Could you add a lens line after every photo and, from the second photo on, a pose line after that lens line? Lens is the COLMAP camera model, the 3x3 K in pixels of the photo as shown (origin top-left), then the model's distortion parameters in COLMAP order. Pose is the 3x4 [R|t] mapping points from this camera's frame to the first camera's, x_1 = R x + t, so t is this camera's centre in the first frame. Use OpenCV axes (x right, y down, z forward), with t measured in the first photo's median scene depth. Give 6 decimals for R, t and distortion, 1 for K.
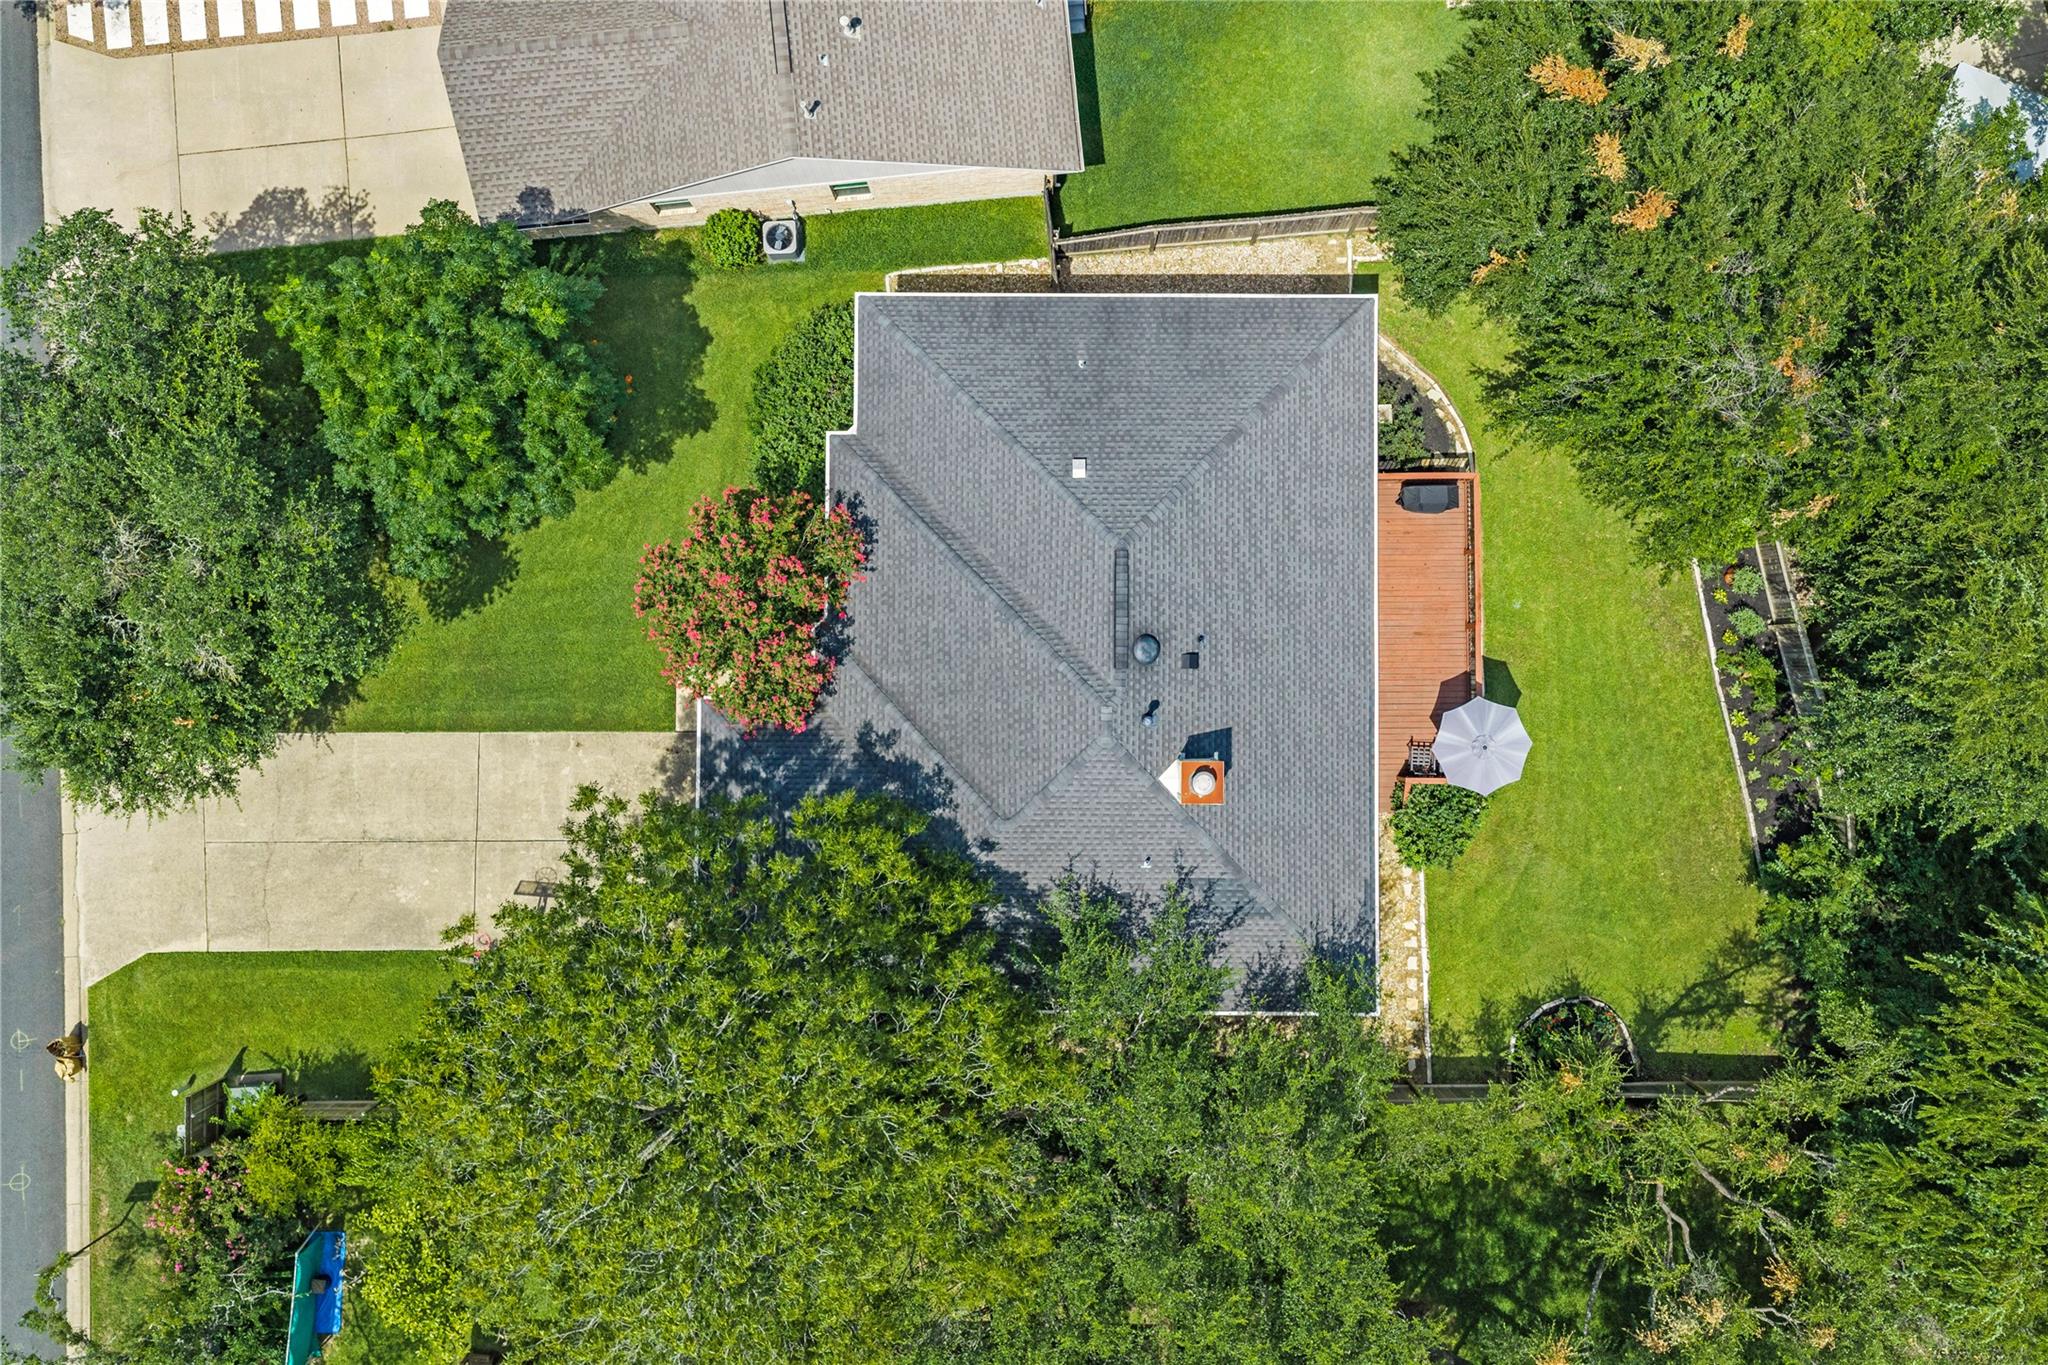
lens RADIAL K [[1679.3, 0, 1024.7], [0, 1679.3, 680.2], [0, 0, 1]] dist [-0.004631, 0.000113]
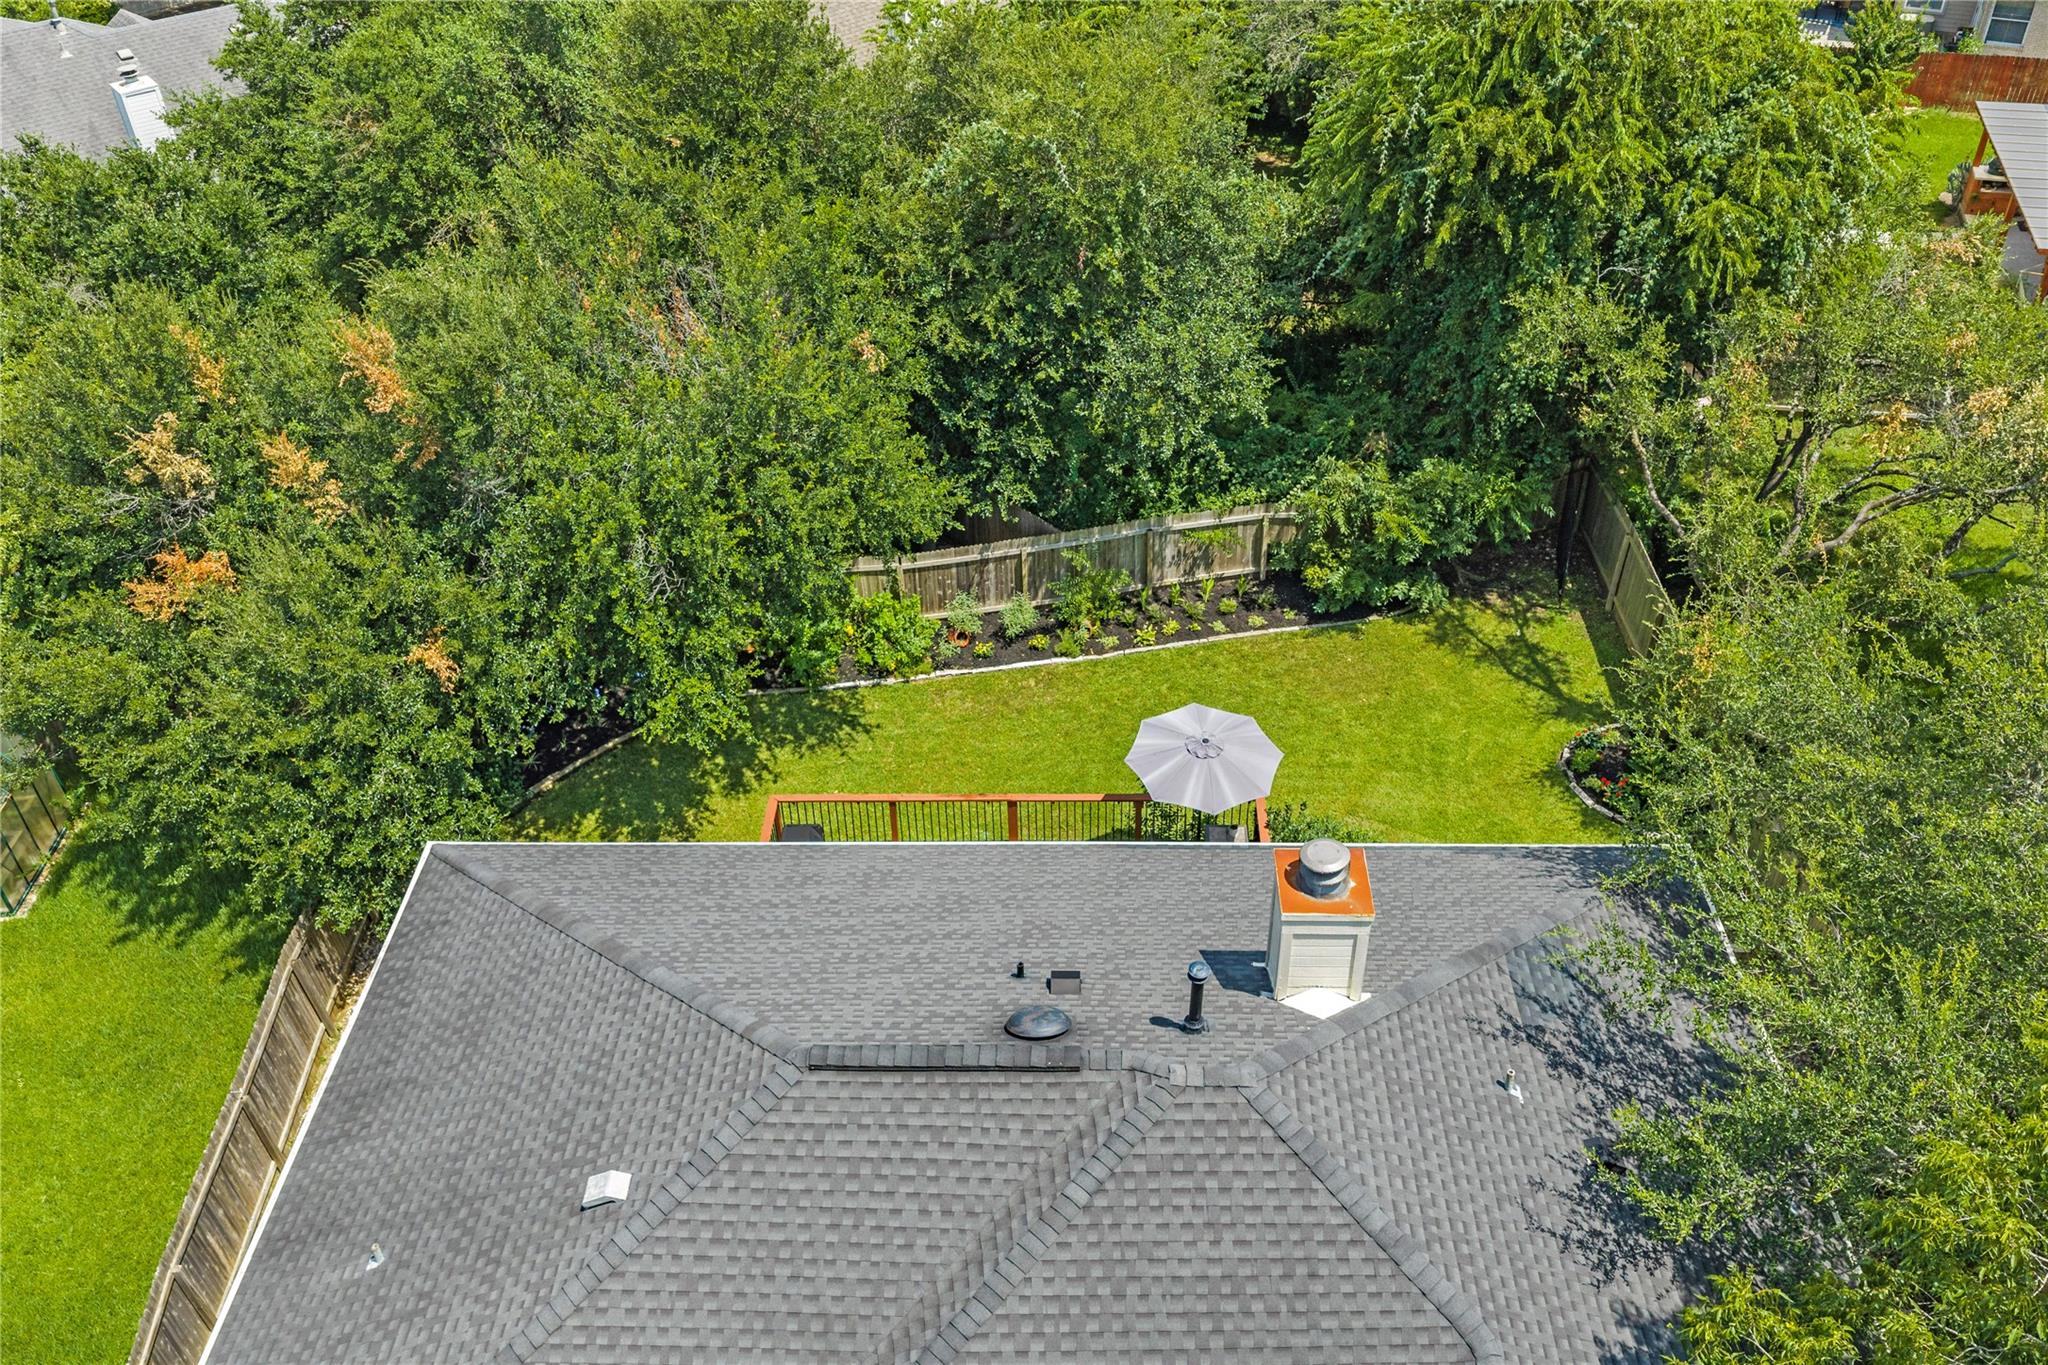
lens RADIAL K [[1679.3, 0, 1028.4], [0, 1679.3, 682.6], [0, 0, 1]] dist [-0.004631, 0.000113]
pose [[0.030941, -0.548393, 0.835648, -0.224802], [0.999511, 0.013197, -0.028348, -0.008490], [0.004518, 0.836117, 0.548533, 0.599233]]
